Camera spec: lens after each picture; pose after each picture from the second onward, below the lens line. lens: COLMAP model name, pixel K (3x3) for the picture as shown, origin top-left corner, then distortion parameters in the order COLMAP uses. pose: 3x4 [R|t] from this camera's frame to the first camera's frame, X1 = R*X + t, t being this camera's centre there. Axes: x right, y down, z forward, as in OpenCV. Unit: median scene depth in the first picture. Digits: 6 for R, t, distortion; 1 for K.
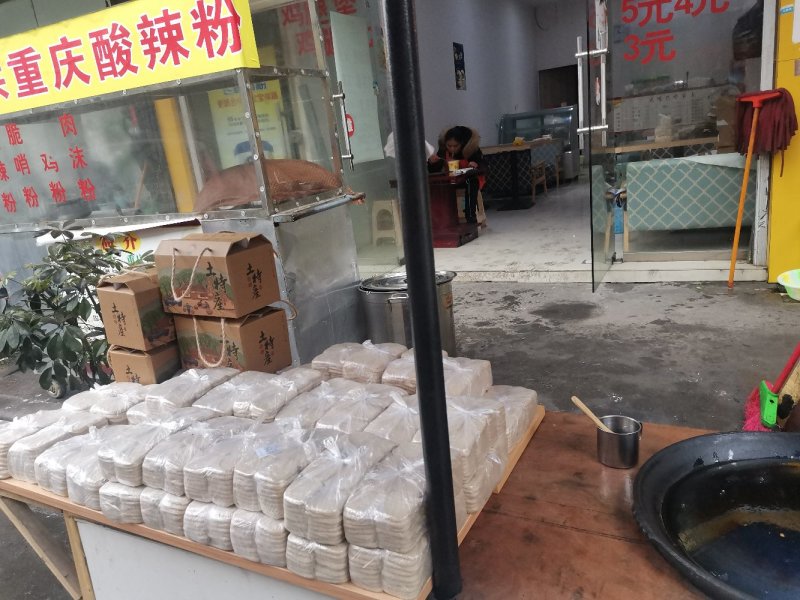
lens RADIAL K [[608.4, 0, 400.0], [0, 608.4, 300.0], [0, 0, 1]] dist [0.105173, -0.145107]
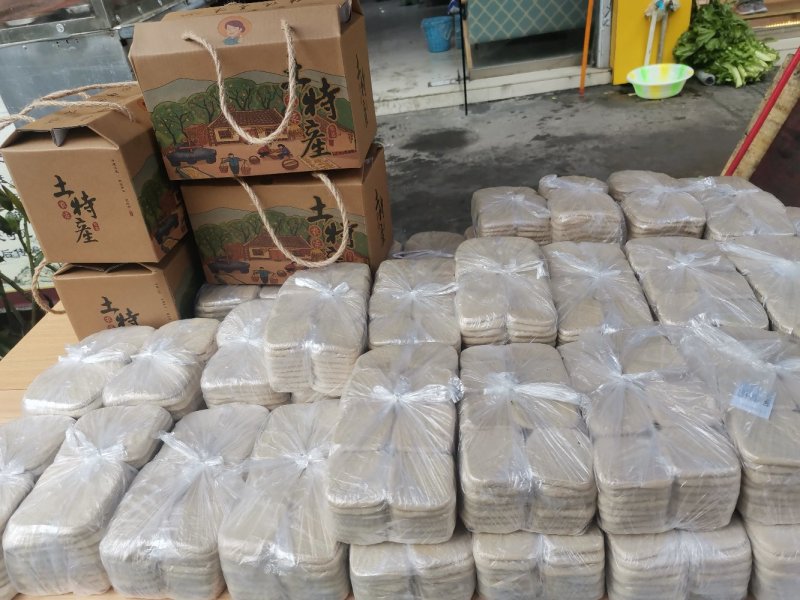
lens RADIAL K [[608.4, 0, 400.0], [0, 608.4, 300.0], [0, 0, 1]] dist [0.105173, -0.145107]
pose [[0.907488, -0.217874, 0.359162, -0.179785], [0.127705, 0.957605, 0.258233, 0.003043], [-0.400197, -0.188476, 0.896838, 0.197649]]
